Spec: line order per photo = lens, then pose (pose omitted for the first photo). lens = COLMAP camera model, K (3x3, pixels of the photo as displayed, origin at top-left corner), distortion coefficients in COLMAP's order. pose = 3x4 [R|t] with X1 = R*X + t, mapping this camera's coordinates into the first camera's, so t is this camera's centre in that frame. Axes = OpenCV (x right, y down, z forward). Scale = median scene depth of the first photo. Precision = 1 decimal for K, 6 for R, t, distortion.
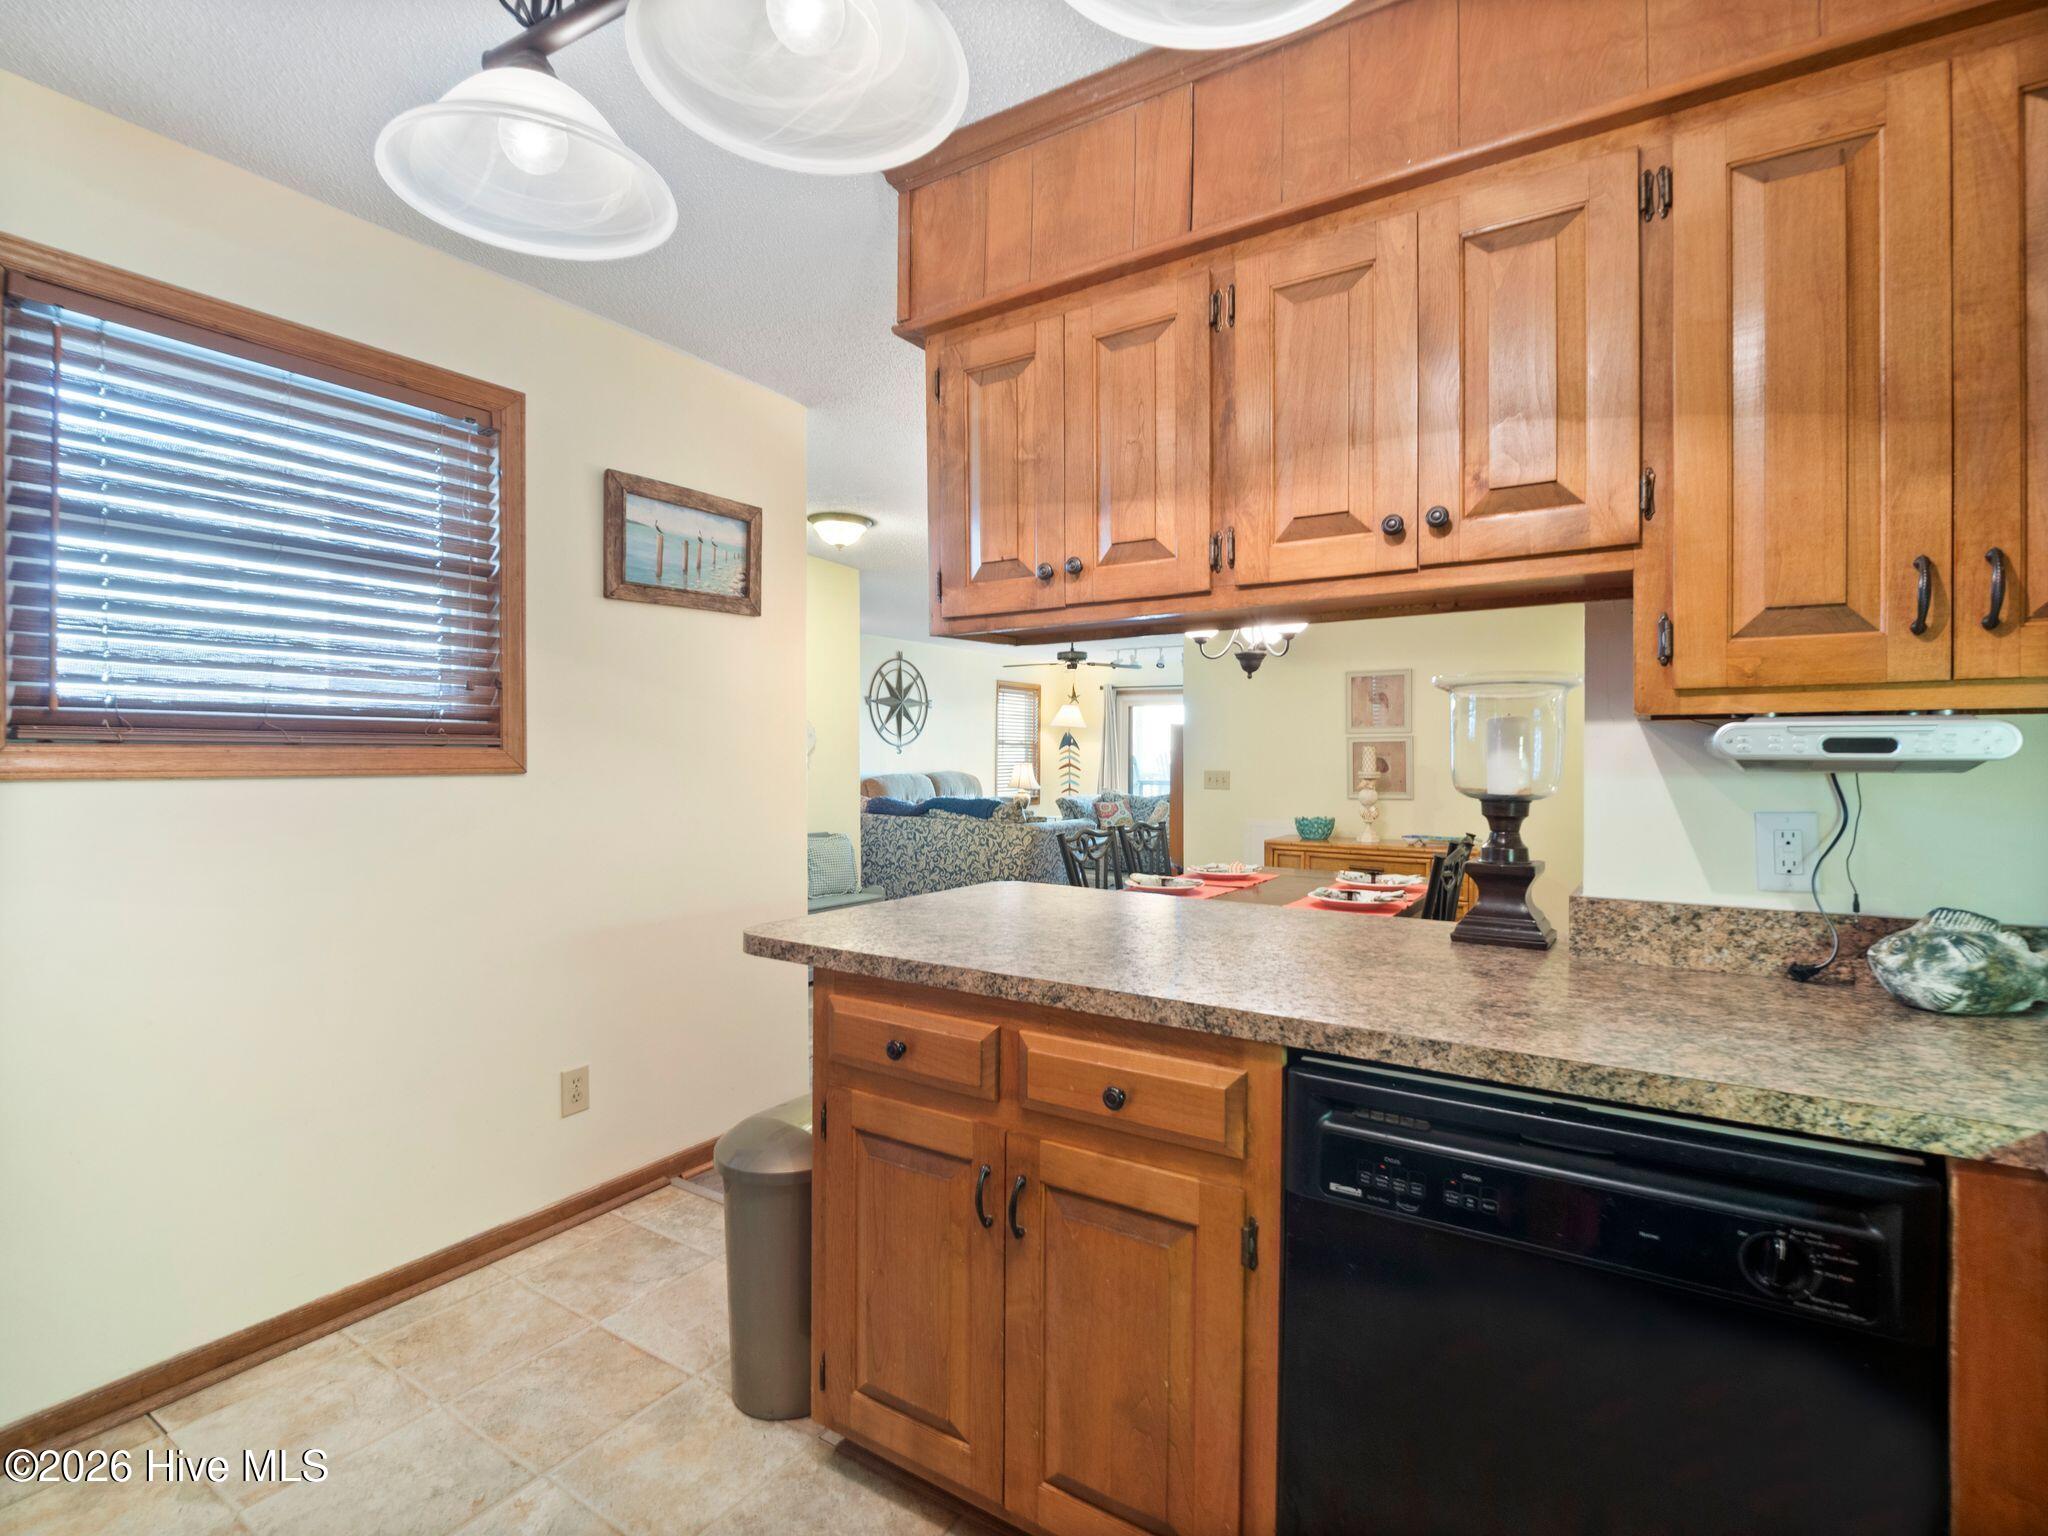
lens RADIAL K [[990.0, 0, 1008.4], [0, 990.0, 762.2], [0, 0, 1]] dist [0.000232, 0.000162]
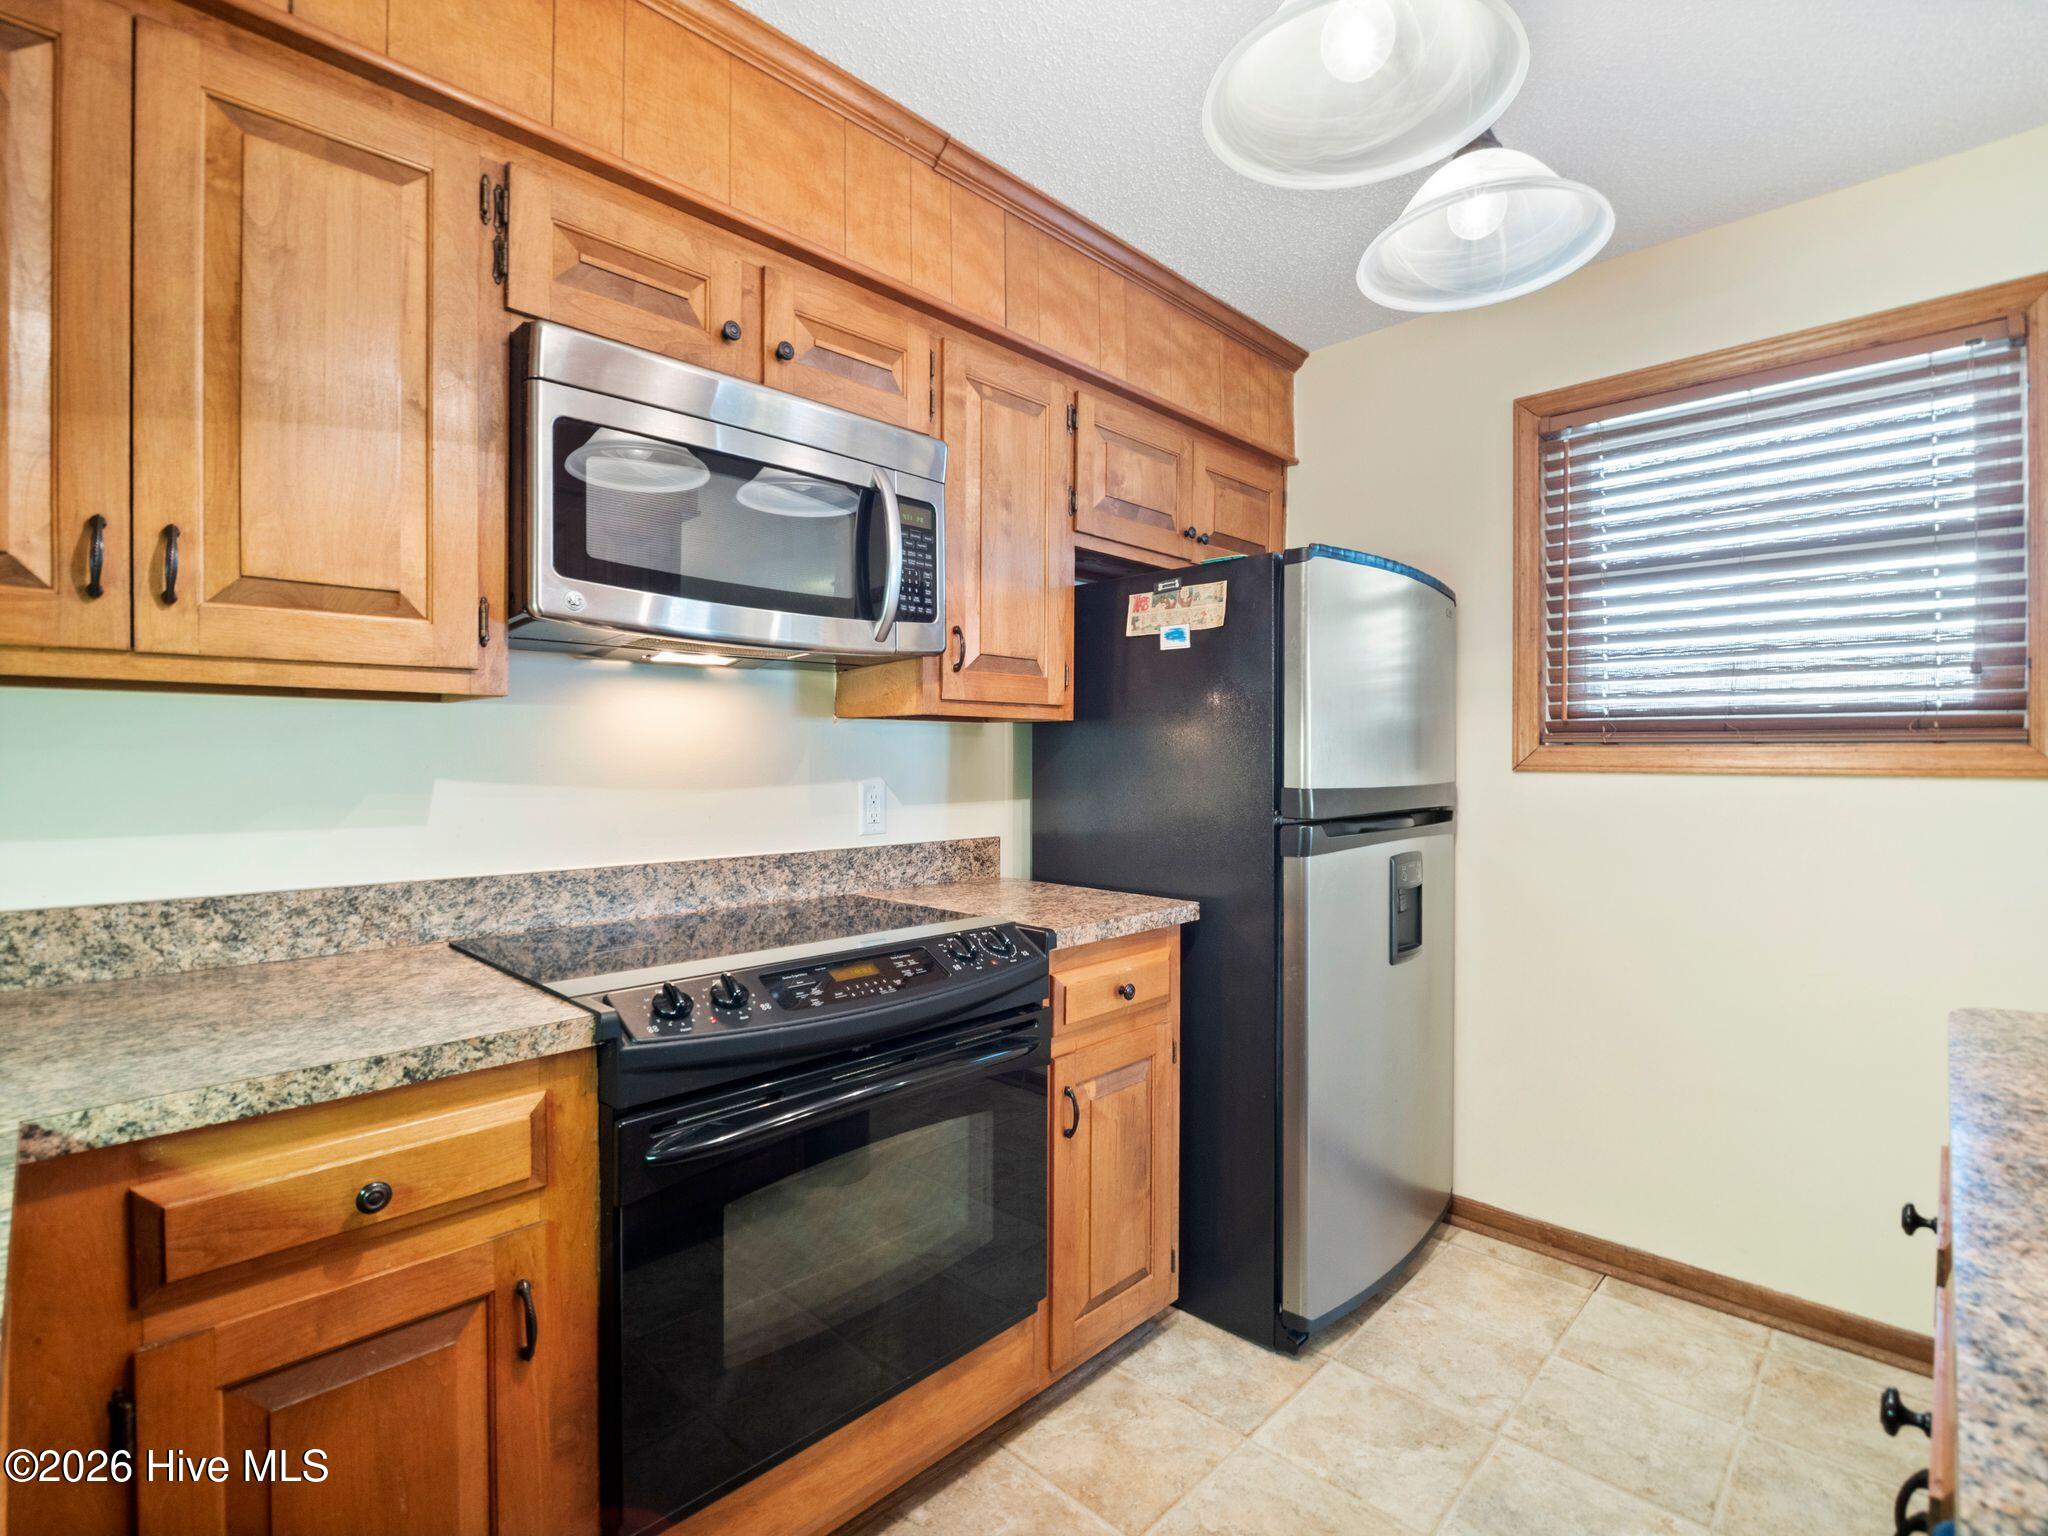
lens RADIAL K [[990.0, 0, 1008.4], [0, 990.0, 762.2], [0, 0, 1]] dist [0.000232, 0.000162]
pose [[-0.183154, -0.000611, -0.983084, 0.461541], [-0.014552, 0.999892, 0.002089, 0.011240], [0.982976, 0.014688, -0.183143, 0.428206]]
